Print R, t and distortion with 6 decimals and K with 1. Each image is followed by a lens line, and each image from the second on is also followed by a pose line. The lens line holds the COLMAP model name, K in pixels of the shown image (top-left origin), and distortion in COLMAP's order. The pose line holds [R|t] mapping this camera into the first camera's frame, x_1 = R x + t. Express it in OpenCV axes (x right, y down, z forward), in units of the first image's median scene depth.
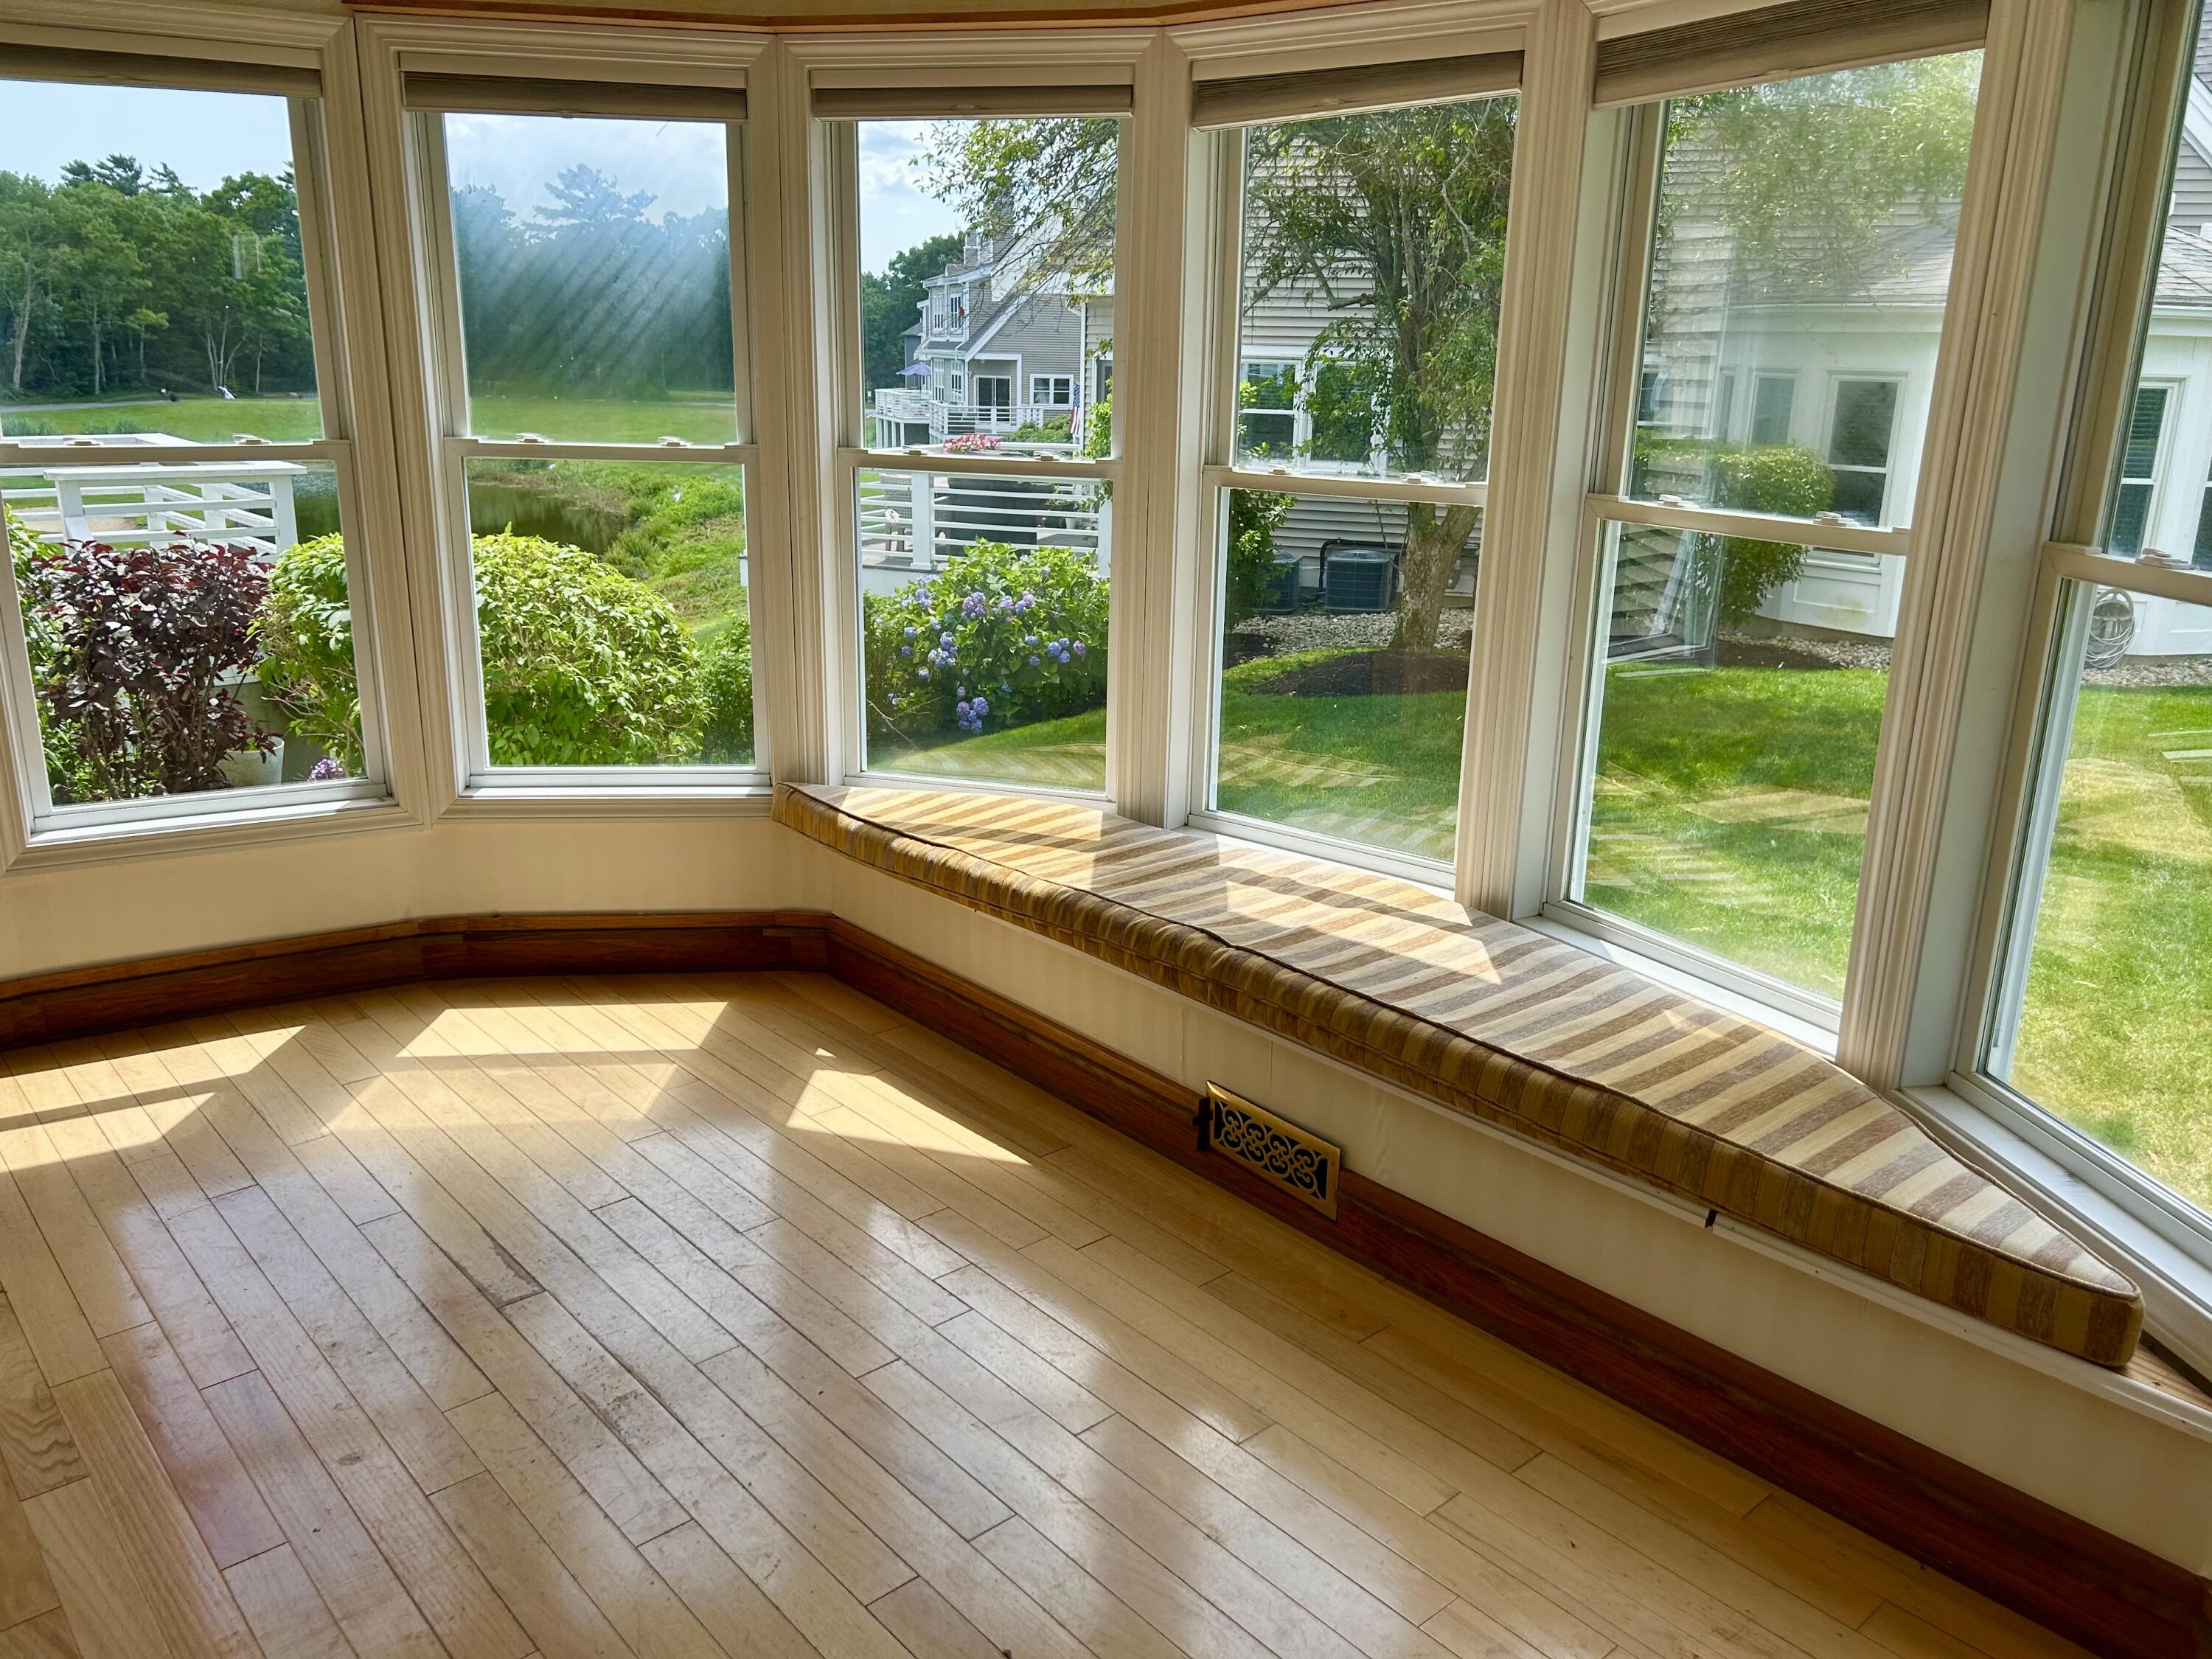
lens RADIAL K [[1643.3, 0, 1106.0], [0, 1643.3, 829.5], [0, 0, 1]] dist [0.155997, -0.166939]
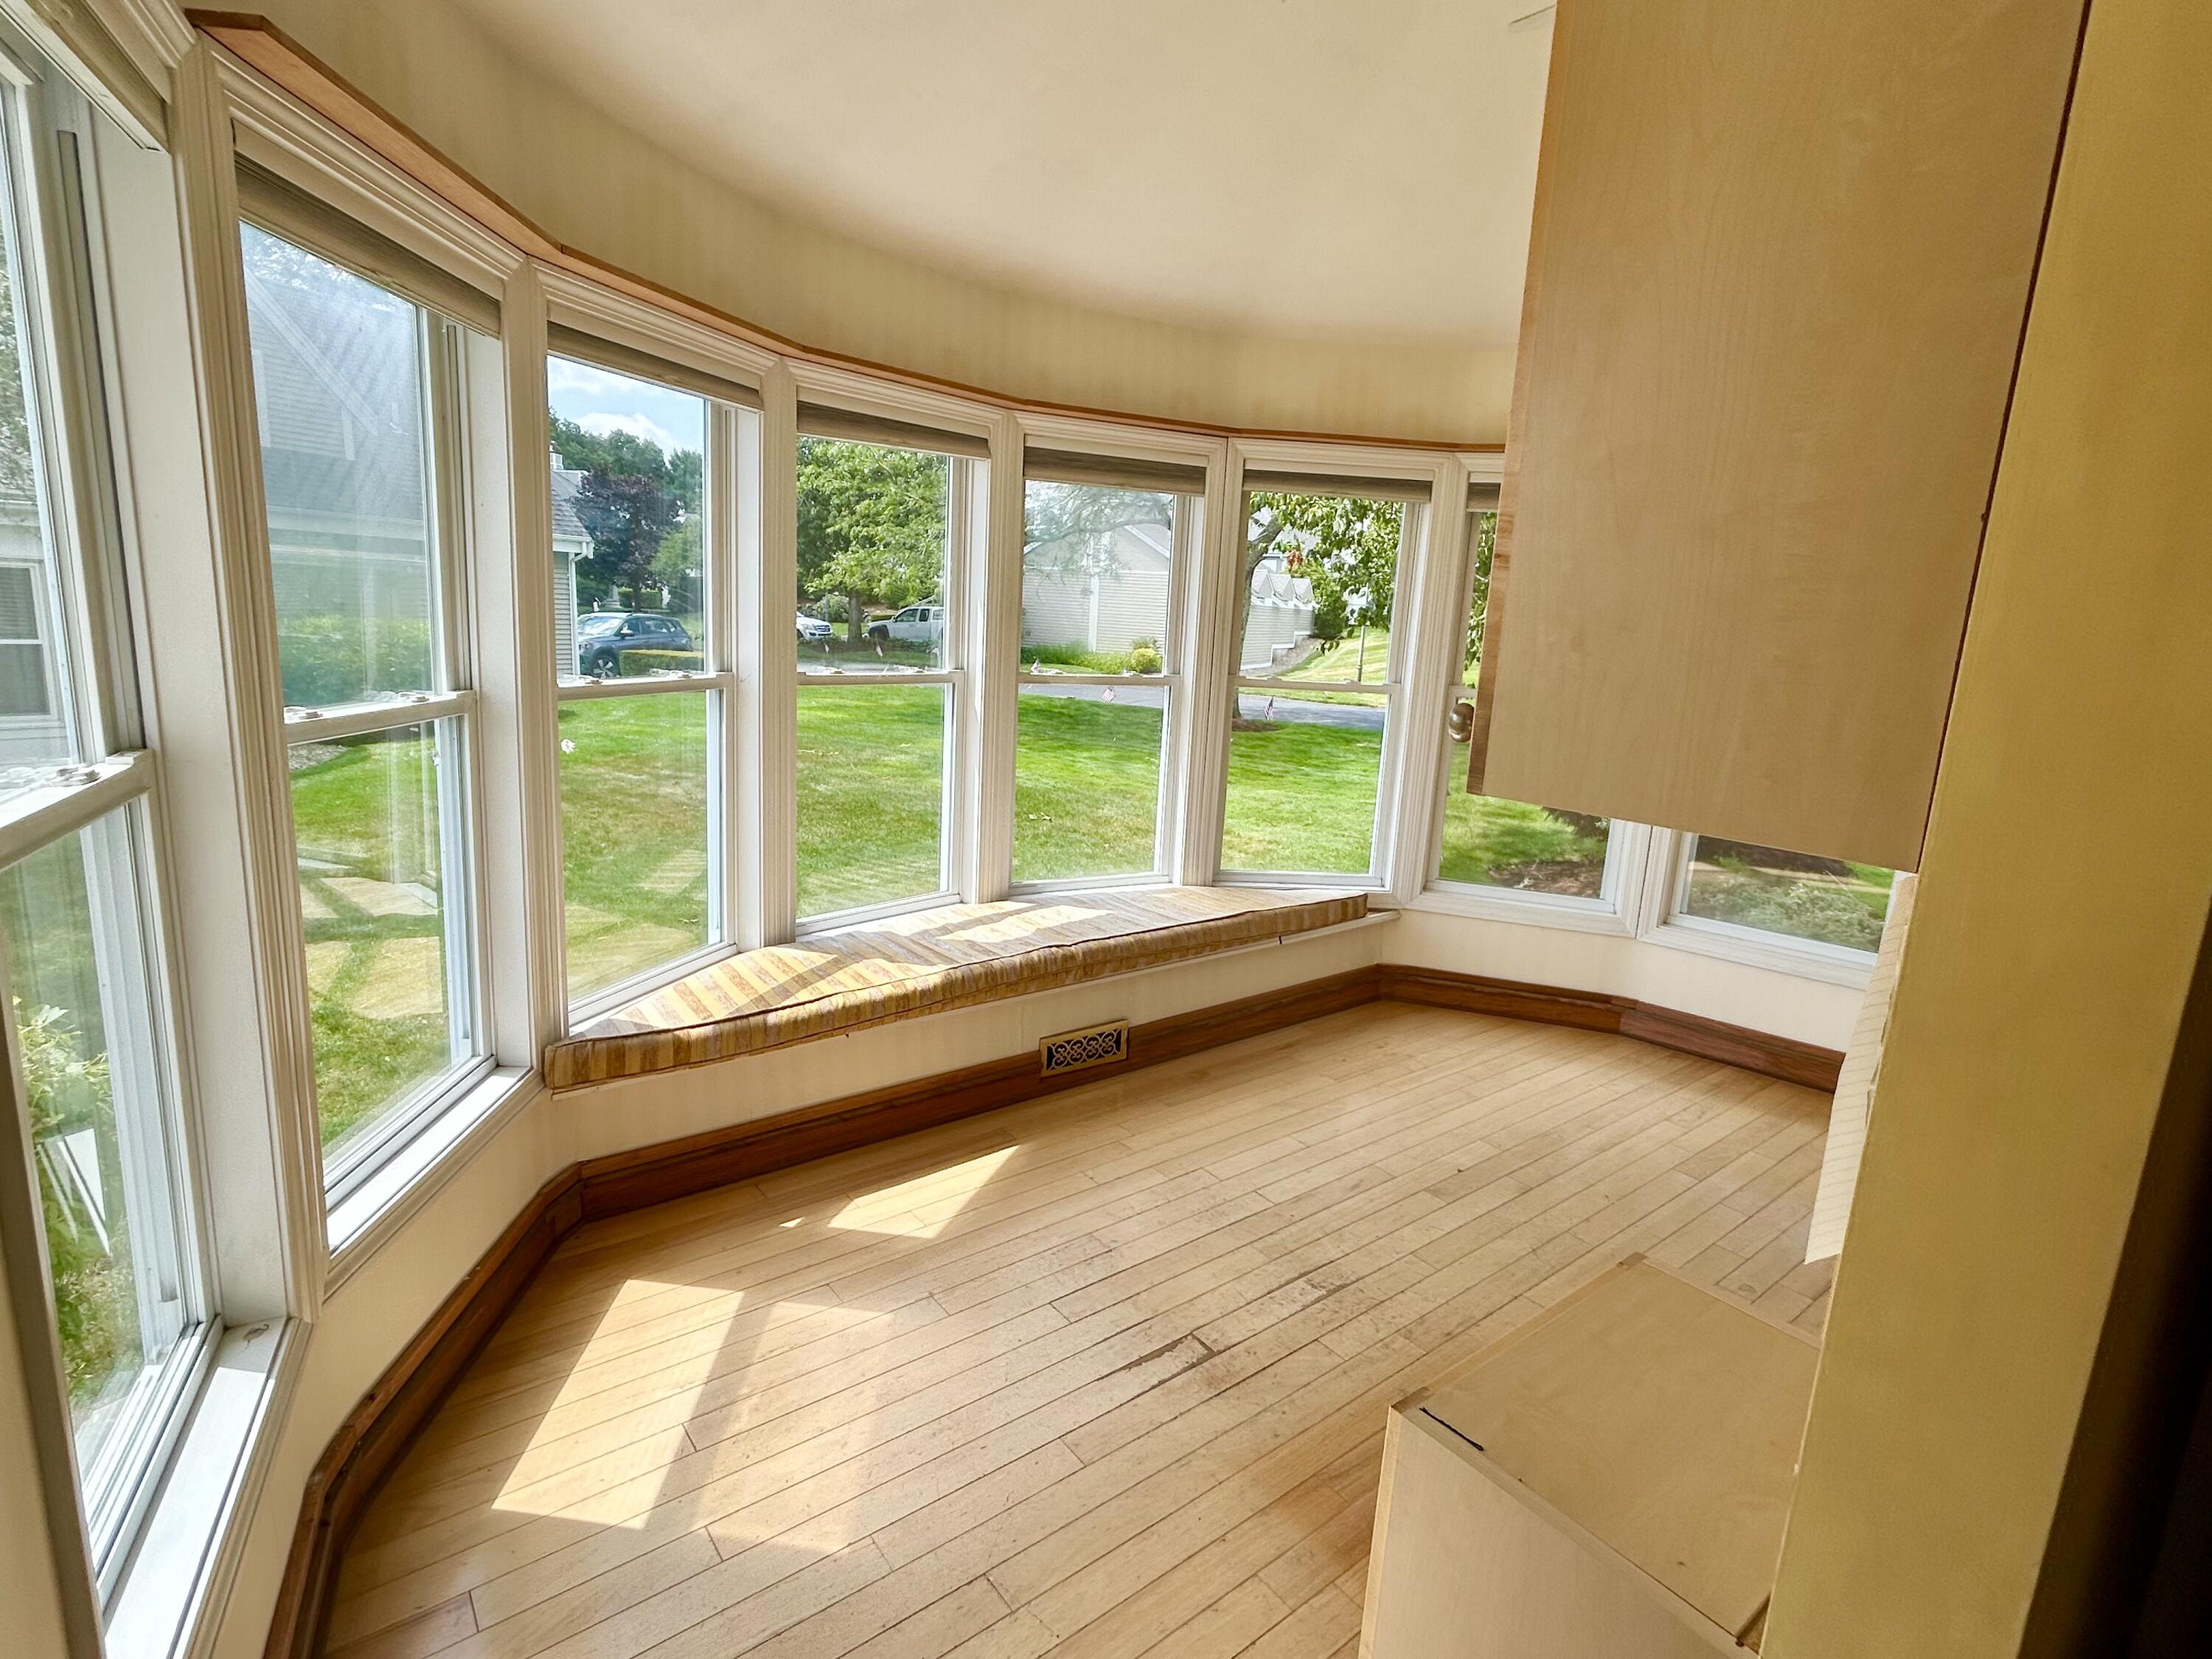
lens RADIAL K [[1093.4, 0, 1106.0], [0, 1093.4, 829.5], [0, 0, 1]] dist [0.002629, -0.000177]
pose [[0.047140, -0.214288, 0.975632, -0.833205], [0.225934, 0.953693, 0.198552, -0.216236], [-0.973001, 0.211068, 0.093372, 0.698103]]
